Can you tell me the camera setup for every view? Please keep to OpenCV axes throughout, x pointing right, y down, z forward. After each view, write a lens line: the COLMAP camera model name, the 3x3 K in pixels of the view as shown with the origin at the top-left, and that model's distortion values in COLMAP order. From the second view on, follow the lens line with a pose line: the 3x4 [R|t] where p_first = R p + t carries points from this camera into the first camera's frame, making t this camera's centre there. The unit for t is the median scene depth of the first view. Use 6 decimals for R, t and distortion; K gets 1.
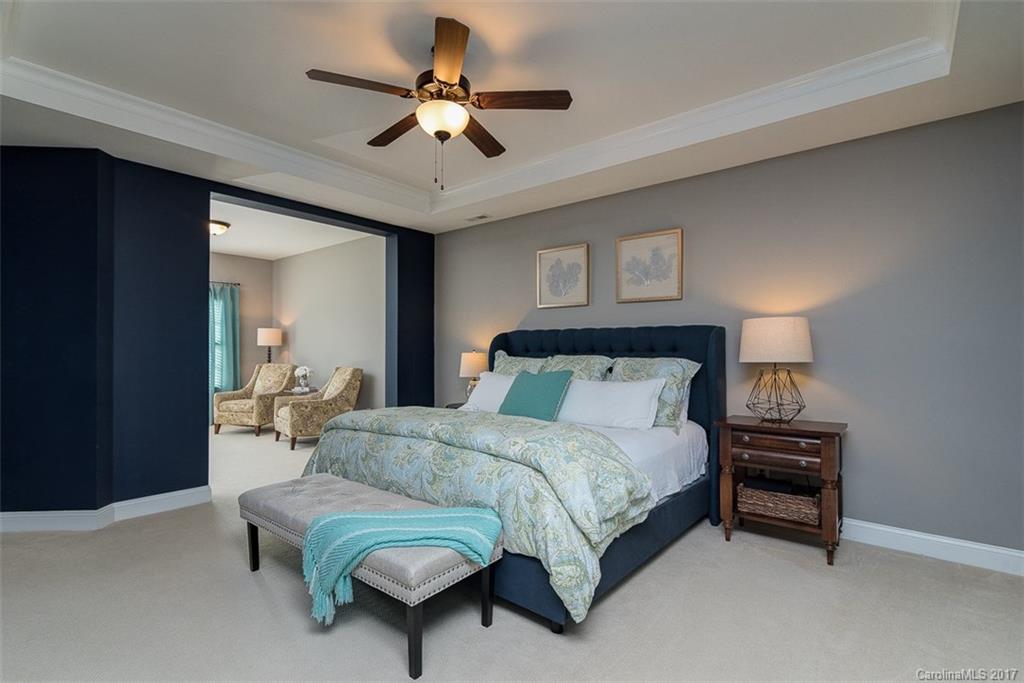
lens RADIAL K [[487.4, 0, 512.0], [0, 487.4, 341.5], [0, 0, 1]] dist [-0.001831, -0.000063]
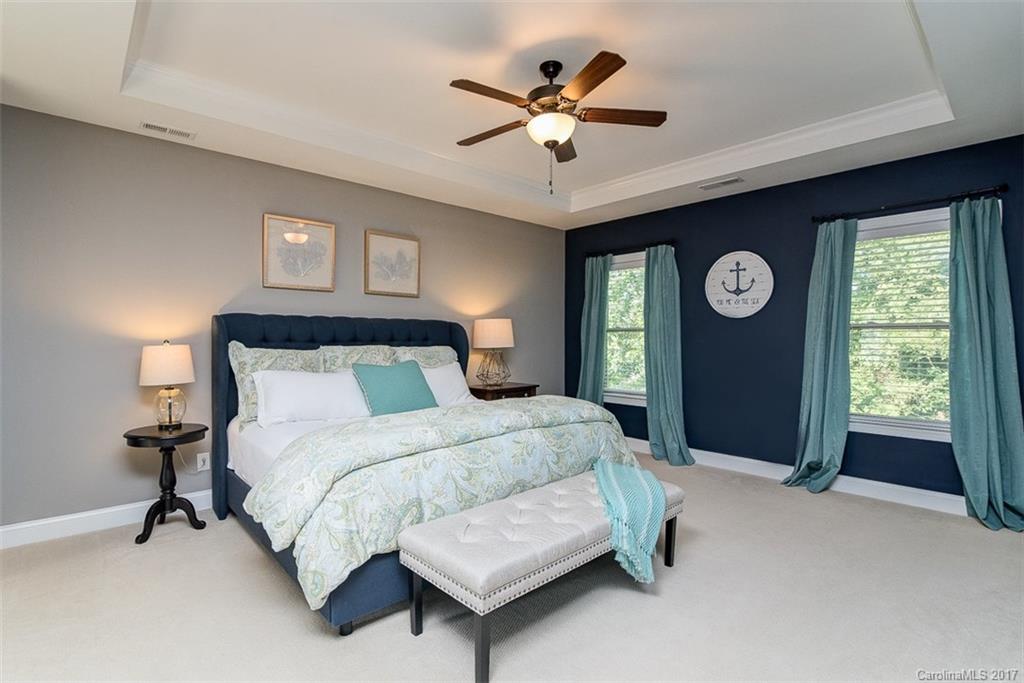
lens RADIAL K [[471.8, 0, 511.6], [0, 471.8, 346.3], [0, 0, 1]] dist [-0.018477, 0.000099]
pose [[0.129020, -0.020148, 0.991437, -0.785528], [-0.018627, 0.999568, 0.022737, 0.003249], [-0.991467, -0.021401, 0.128589, 0.614022]]
